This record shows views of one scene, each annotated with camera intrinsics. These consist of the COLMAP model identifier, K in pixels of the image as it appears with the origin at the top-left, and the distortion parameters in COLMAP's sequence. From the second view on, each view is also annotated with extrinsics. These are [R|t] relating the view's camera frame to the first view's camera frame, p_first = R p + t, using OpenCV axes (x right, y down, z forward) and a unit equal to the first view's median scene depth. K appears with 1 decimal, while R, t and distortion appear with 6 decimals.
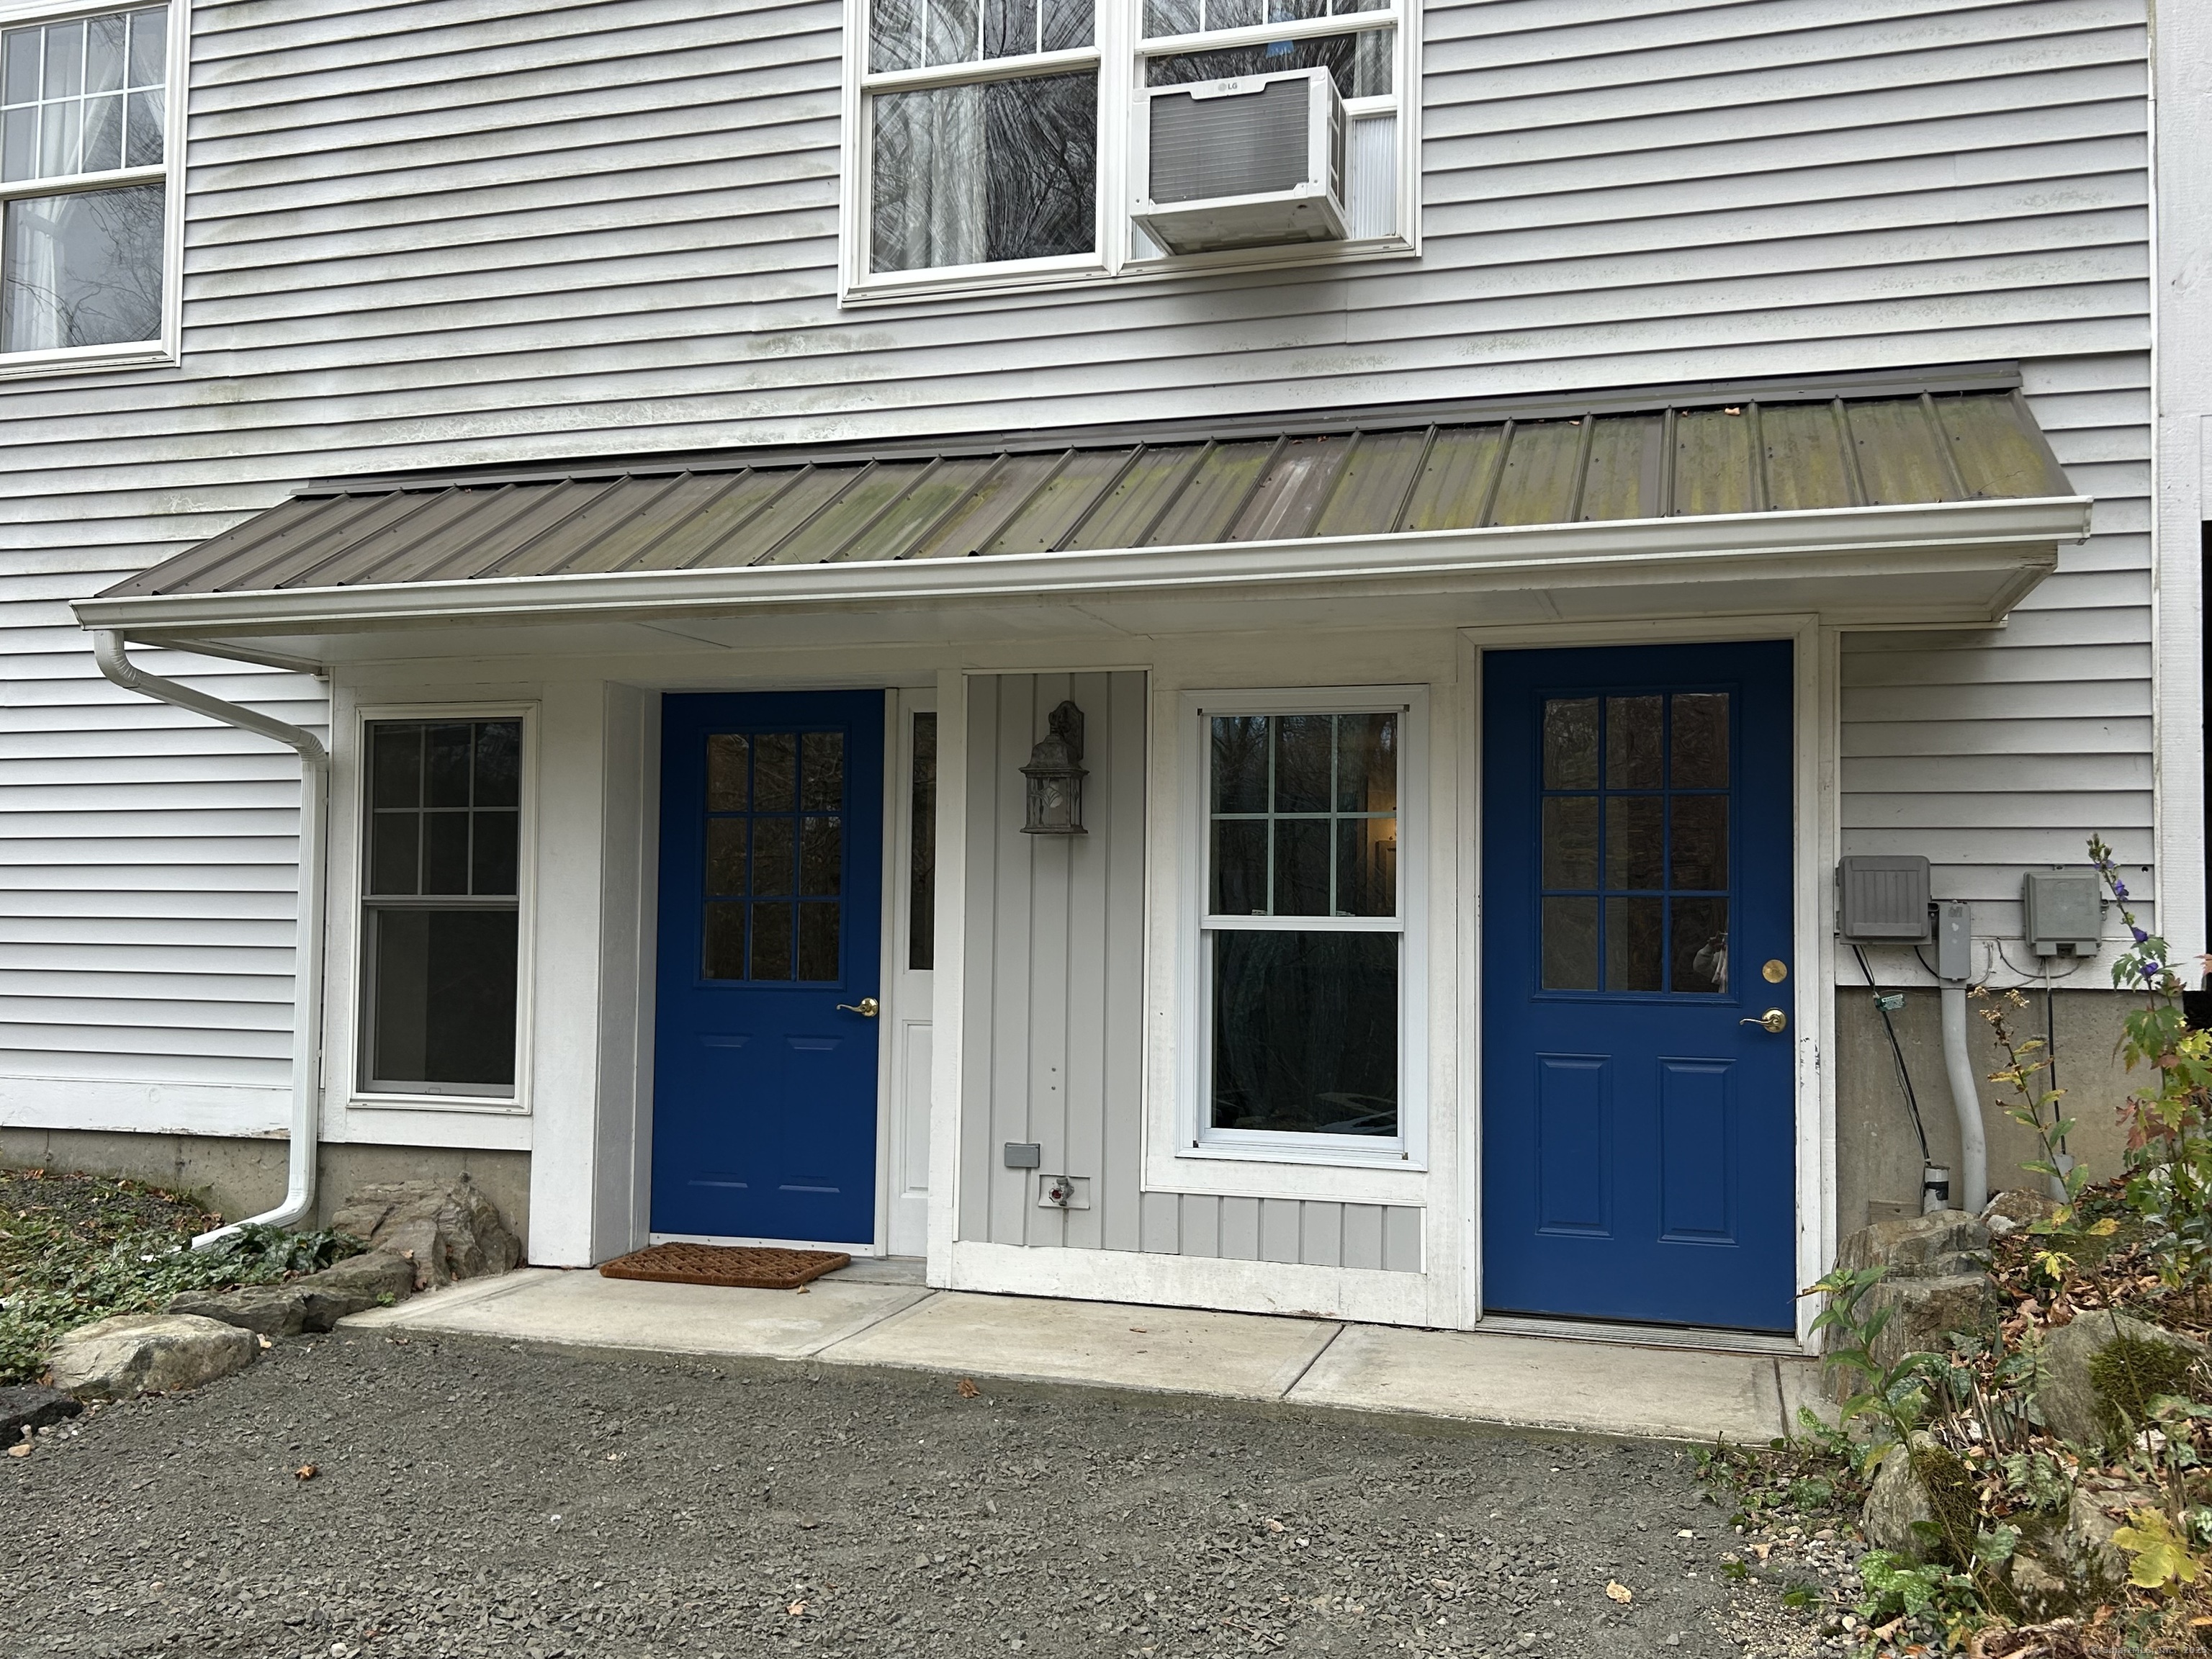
lens RADIAL K [[1917.0, 0, 1106.0], [0, 1917.0, 829.5], [0, 0, 1]] dist [-0.000593, 0.246659]
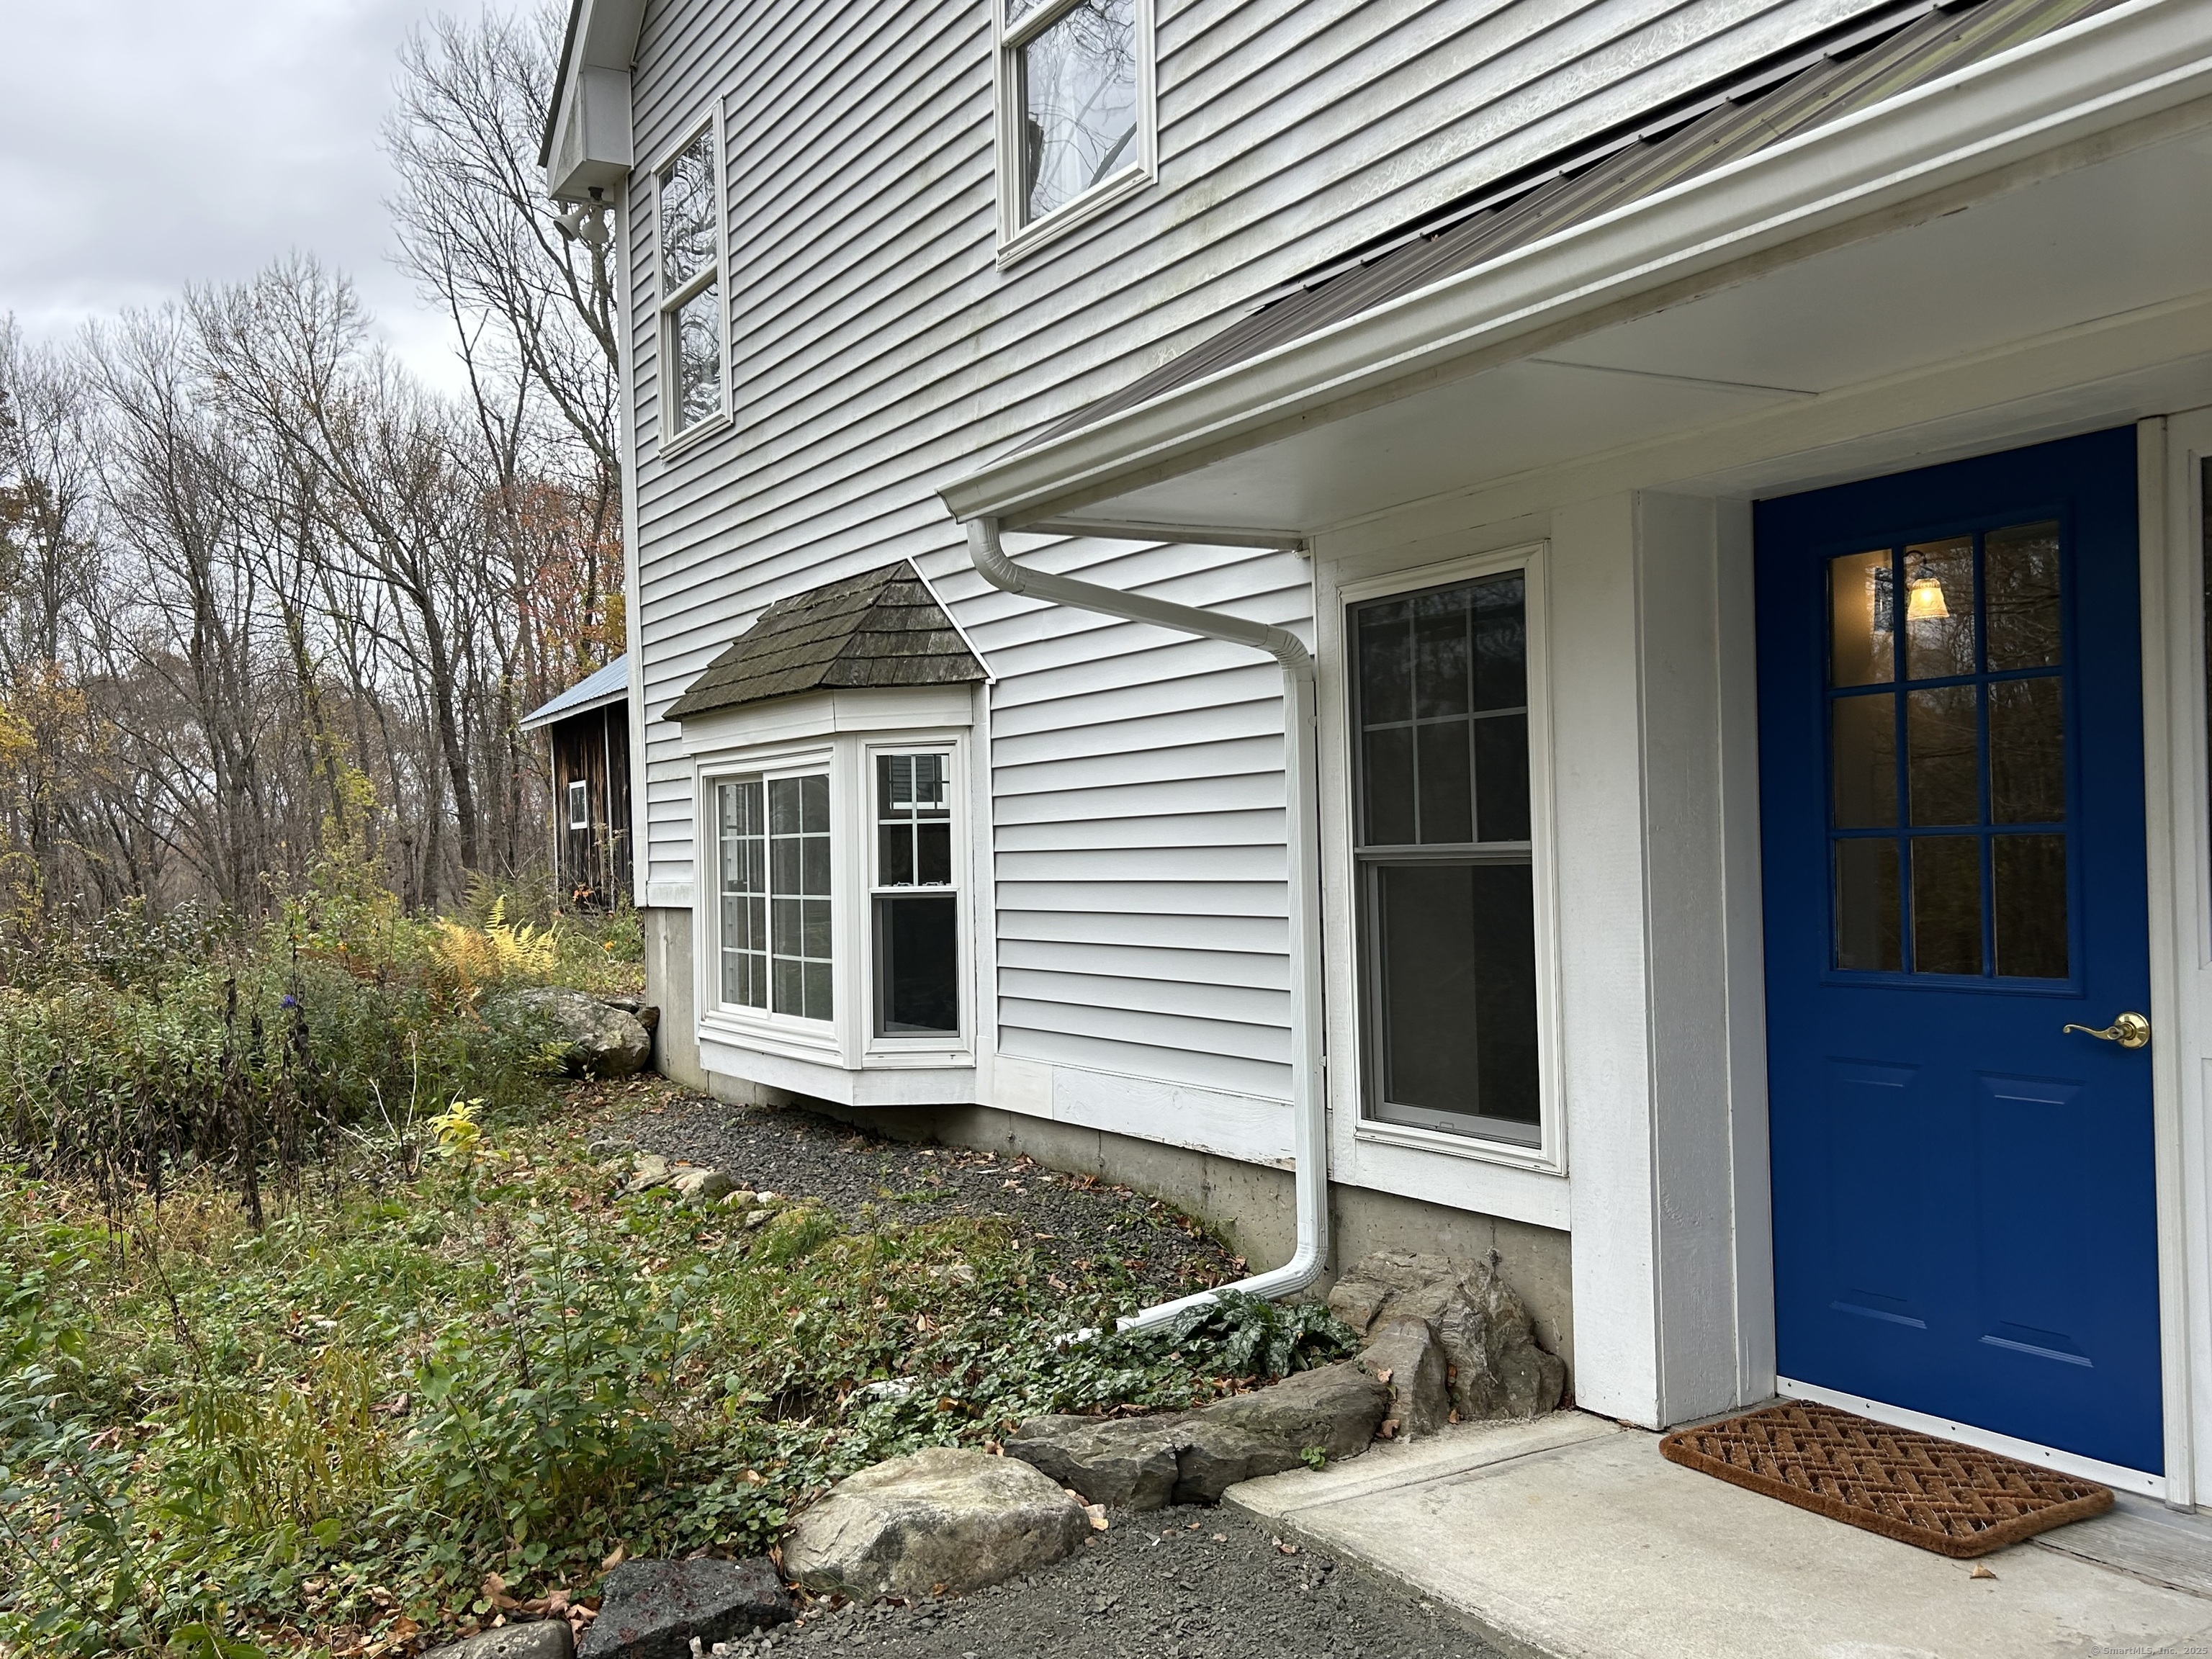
lens RADIAL K [[1936.9, 0, 1110.1], [0, 1936.9, 844.1], [0, 0, 1]] dist [0.094189, -0.129227]
pose [[0.753576, -0.033451, -0.656509, 0.022443], [0.067987, 0.997315, 0.027222, 0.007358], [0.653835, -0.065148, 0.753827, 0.407221]]
